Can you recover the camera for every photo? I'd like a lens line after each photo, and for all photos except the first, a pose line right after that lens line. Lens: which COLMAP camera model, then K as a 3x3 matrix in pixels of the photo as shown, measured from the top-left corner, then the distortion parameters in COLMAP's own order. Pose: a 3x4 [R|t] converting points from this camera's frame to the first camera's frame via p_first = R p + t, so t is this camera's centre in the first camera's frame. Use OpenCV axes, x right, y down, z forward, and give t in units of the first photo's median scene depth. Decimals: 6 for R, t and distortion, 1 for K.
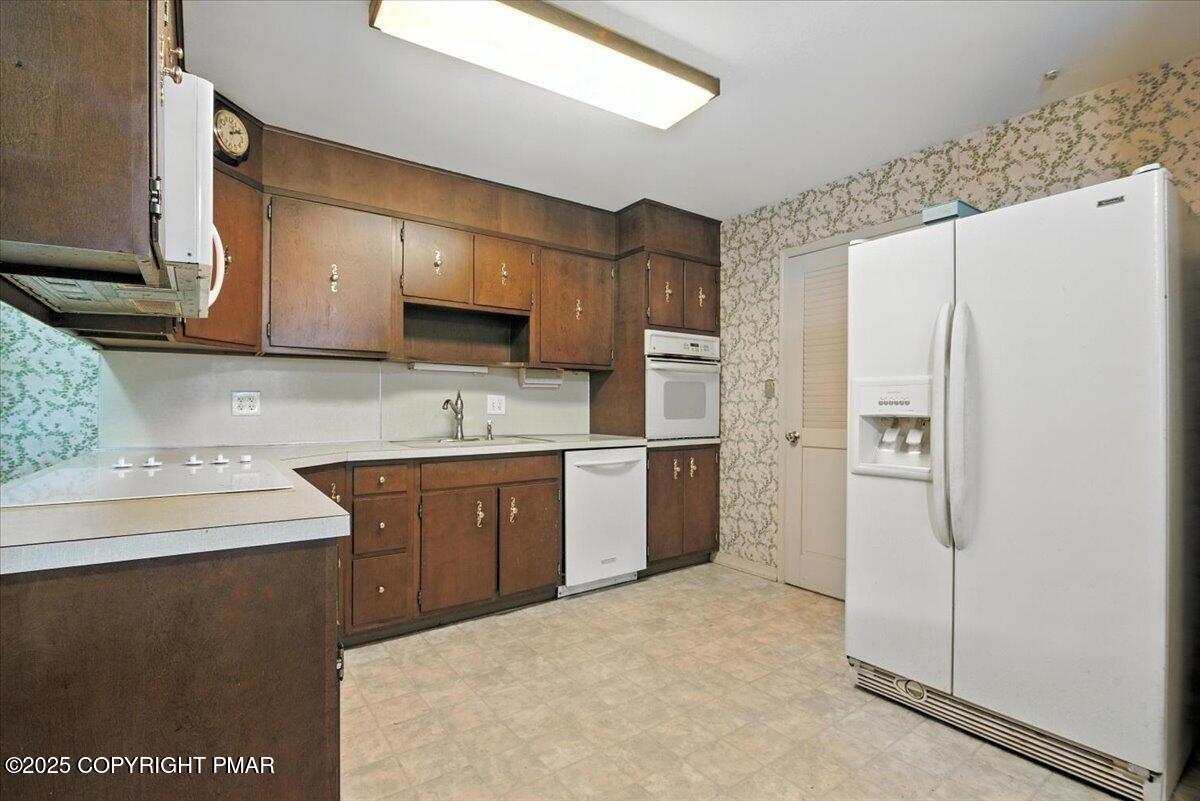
lens RADIAL K [[549.0, 0, 596.8], [0, 549.0, 404.1], [0, 0, 1]] dist [-0.021286, 0.001626]
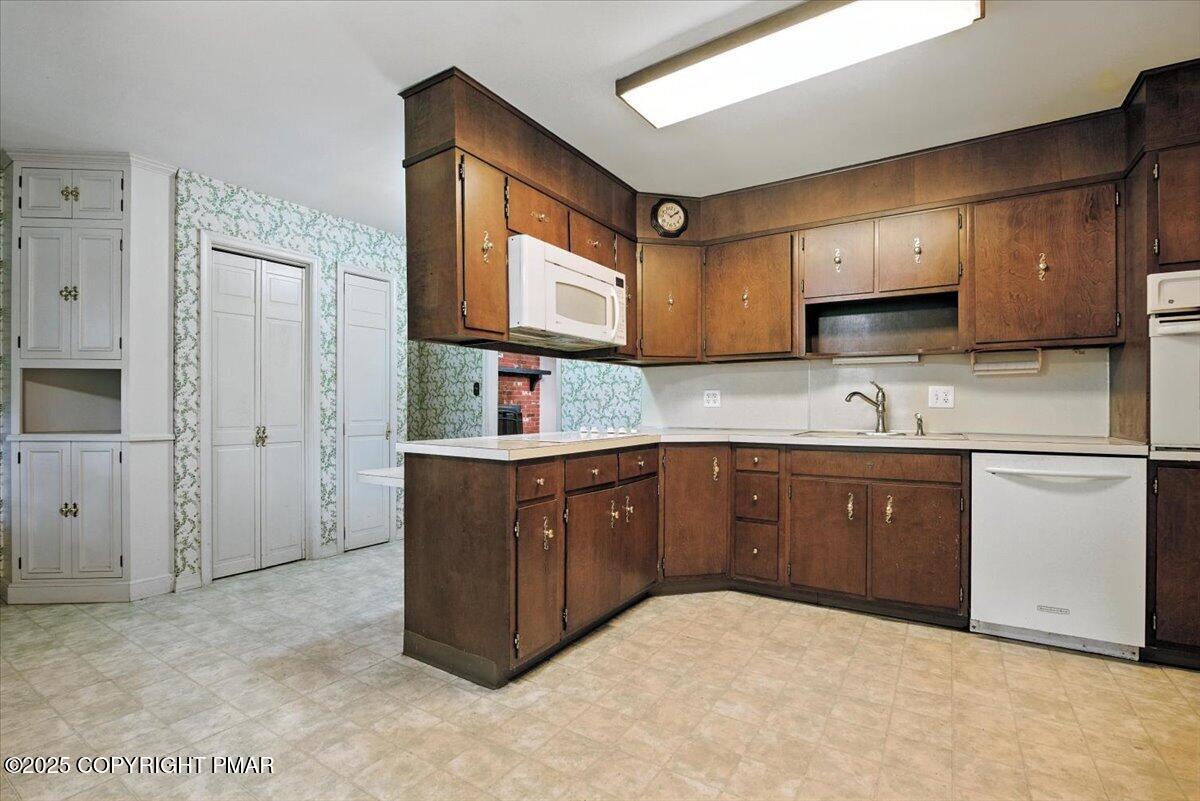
lens RADIAL K [[549.0, 0, 600.4], [0, 549.0, 407.3], [0, 0, 1]] dist [-0.021286, 0.001626]
pose [[0.370268, -0.000848, -0.928925, 0.542610], [0.004245, 0.999991, 0.000779, 0.018912], [0.928915, -0.004231, 0.370268, 0.215610]]
